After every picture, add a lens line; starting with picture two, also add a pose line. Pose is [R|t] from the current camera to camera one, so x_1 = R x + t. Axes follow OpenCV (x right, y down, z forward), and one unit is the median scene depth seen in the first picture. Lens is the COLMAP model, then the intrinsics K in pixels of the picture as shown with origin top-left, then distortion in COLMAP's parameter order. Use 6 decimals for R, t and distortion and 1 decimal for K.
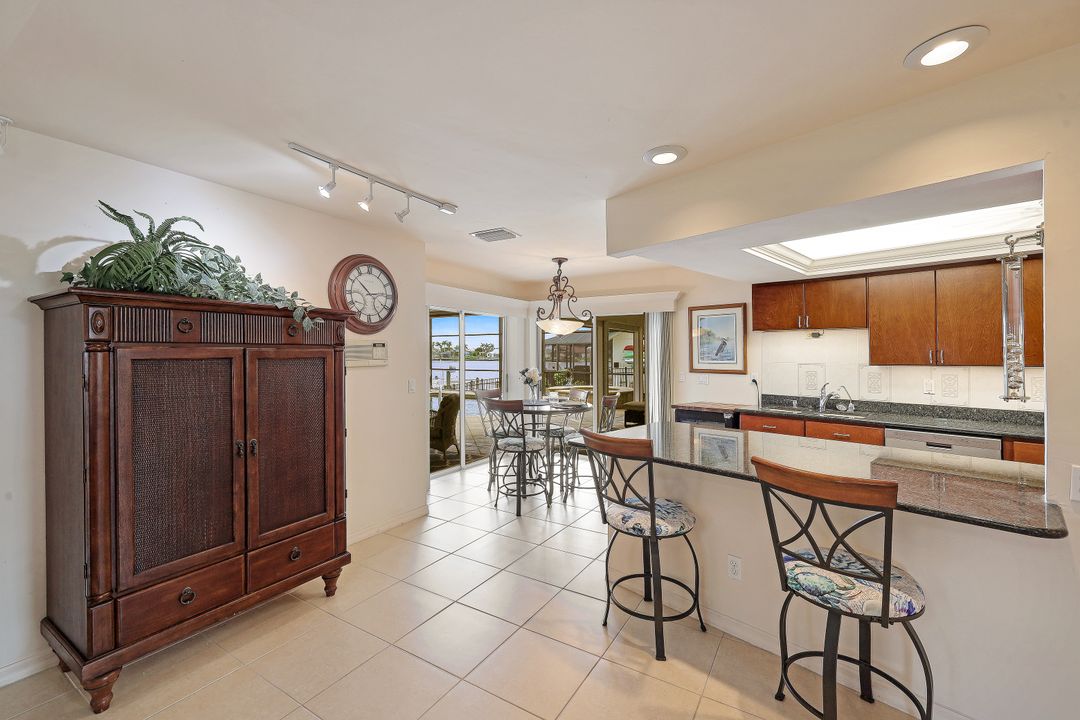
lens RADIAL K [[452.6, 0, 540.2], [0, 452.6, 353.0], [0, 0, 1]] dist [0.002429, 0.000065]
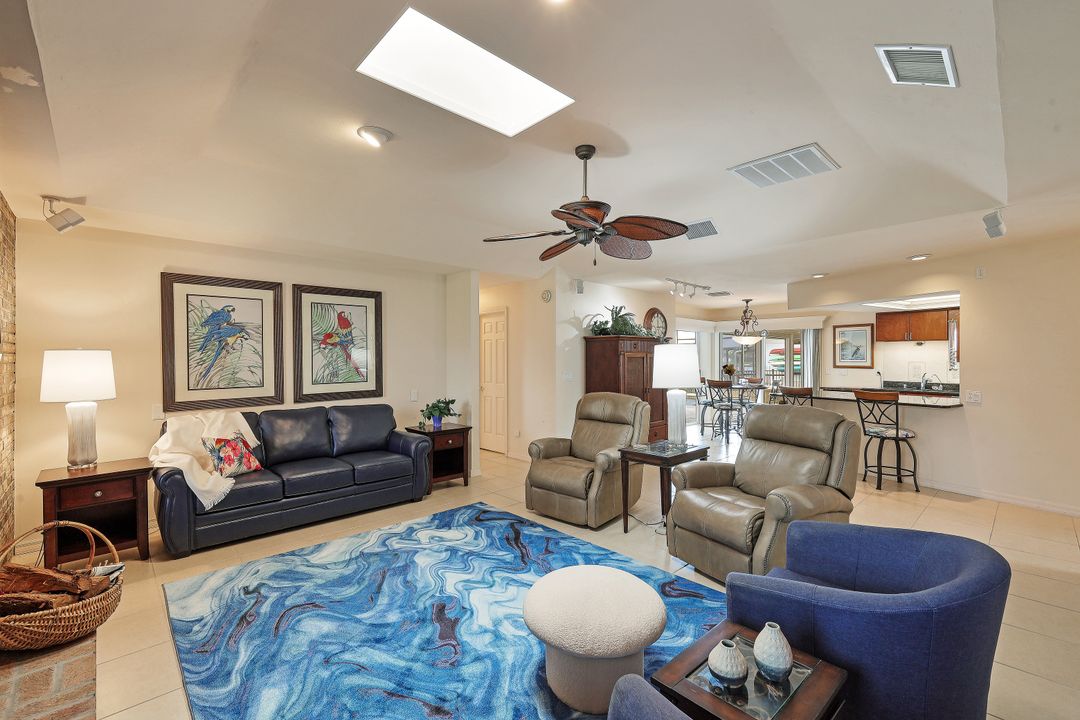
lens RADIAL K [[486.2, 0, 536.5], [0, 486.2, 367.5], [0, 0, 1]] dist [0.003307, -0.000005]
pose [[0.971580, 0.001798, -0.236704, -0.307843], [0.002822, 0.999812, 0.019180, 0.007657], [0.236694, -0.019303, 0.971393, -1.007637]]
